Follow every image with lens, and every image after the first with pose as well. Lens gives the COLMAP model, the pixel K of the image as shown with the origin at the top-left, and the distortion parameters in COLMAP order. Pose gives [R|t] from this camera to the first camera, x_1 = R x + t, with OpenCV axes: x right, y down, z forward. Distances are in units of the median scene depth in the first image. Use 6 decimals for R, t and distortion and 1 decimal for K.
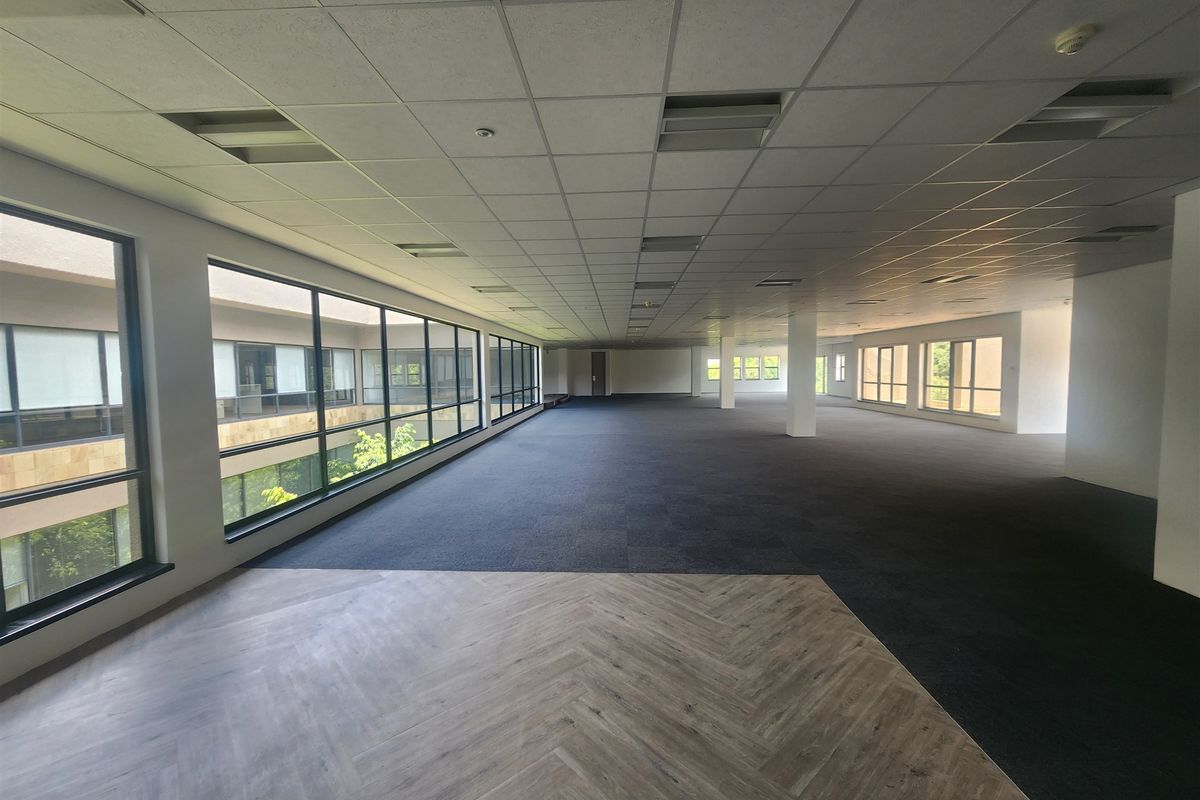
lens RADIAL K [[486.8, 0, 600.0], [0, 486.8, 400.0], [0, 0, 1]] dist [-0.001058, -0.000137]
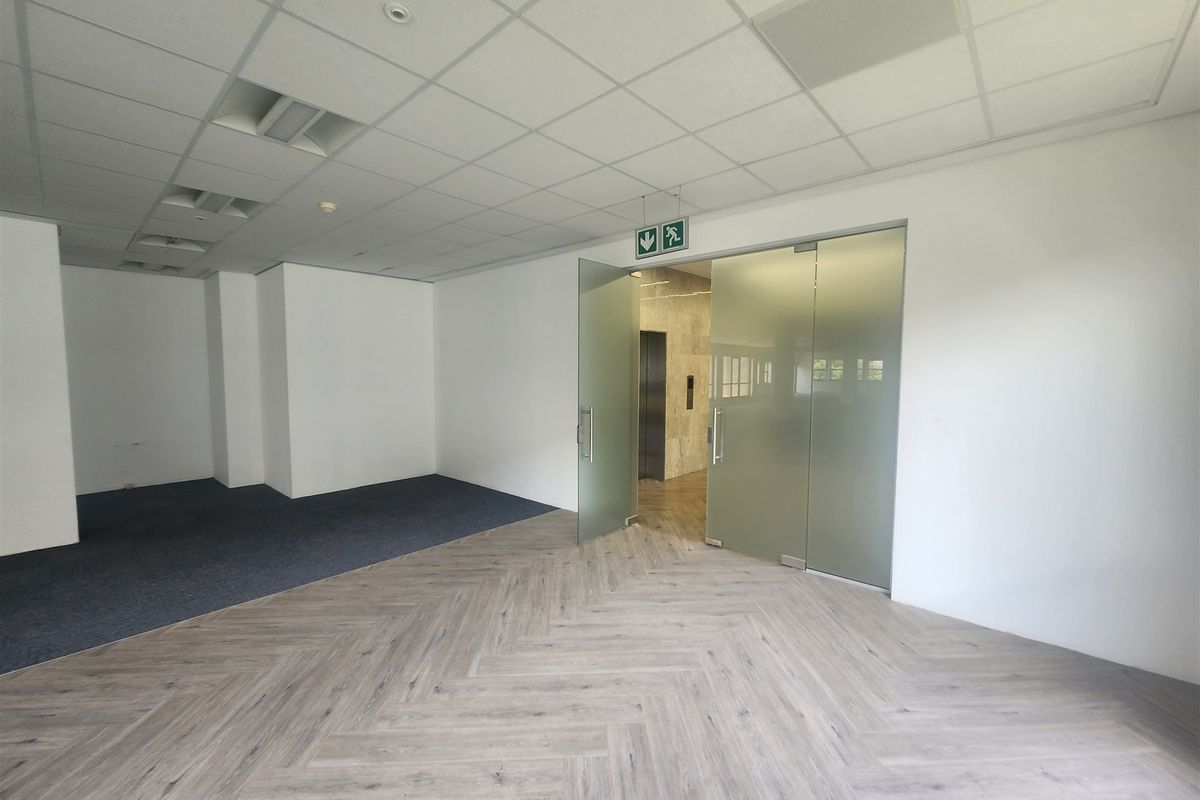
lens RADIAL K [[486.8, 0, 600.0], [0, 486.8, 400.0], [0, 0, 1]] dist [-0.001058, -0.000137]
pose [[-0.774700, -0.029789, 0.631627, -0.683790], [0.046908, 0.993430, 0.104386, -0.040470], [-0.630587, 0.110496, -0.768212, 1.052614]]
